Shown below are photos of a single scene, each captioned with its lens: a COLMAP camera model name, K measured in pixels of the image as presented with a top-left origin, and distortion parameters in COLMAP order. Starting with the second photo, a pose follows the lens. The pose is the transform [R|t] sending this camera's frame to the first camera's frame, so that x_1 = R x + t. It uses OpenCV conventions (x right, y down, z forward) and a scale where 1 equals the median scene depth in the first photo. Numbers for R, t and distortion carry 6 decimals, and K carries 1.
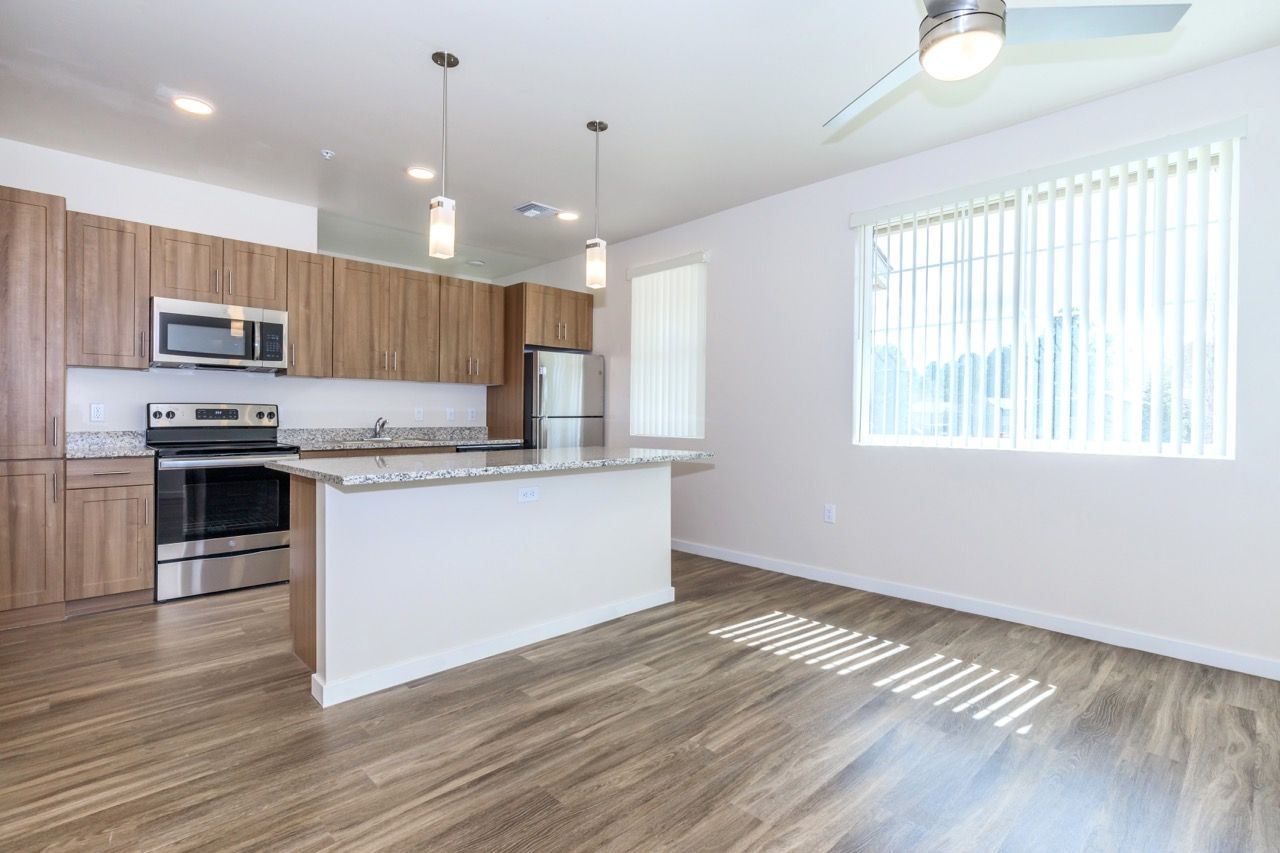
lens RADIAL K [[632.4, 0, 650.1], [0, 632.4, 422.4], [0, 0, 1]] dist [0.001869, -0.000729]
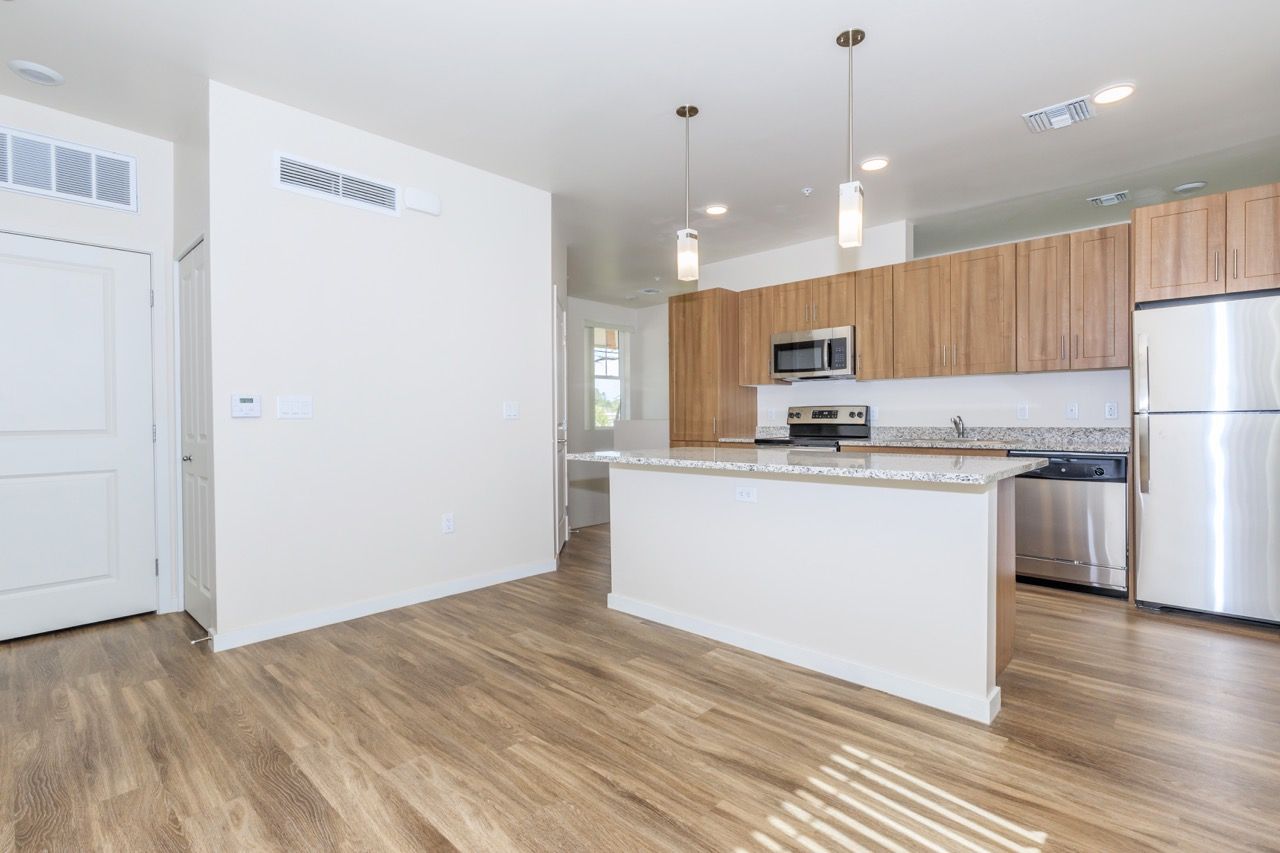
lens RADIAL K [[599.1, 0, 642.4], [0, 599.1, 425.6], [0, 0, 1]] dist [-0.008441, 0.000498]
pose [[0.022951, 0.008492, -0.999701, 0.619769], [-0.003988, 0.999957, 0.008403, 0.001308], [0.999729, 0.003794, 0.022984, 0.706748]]
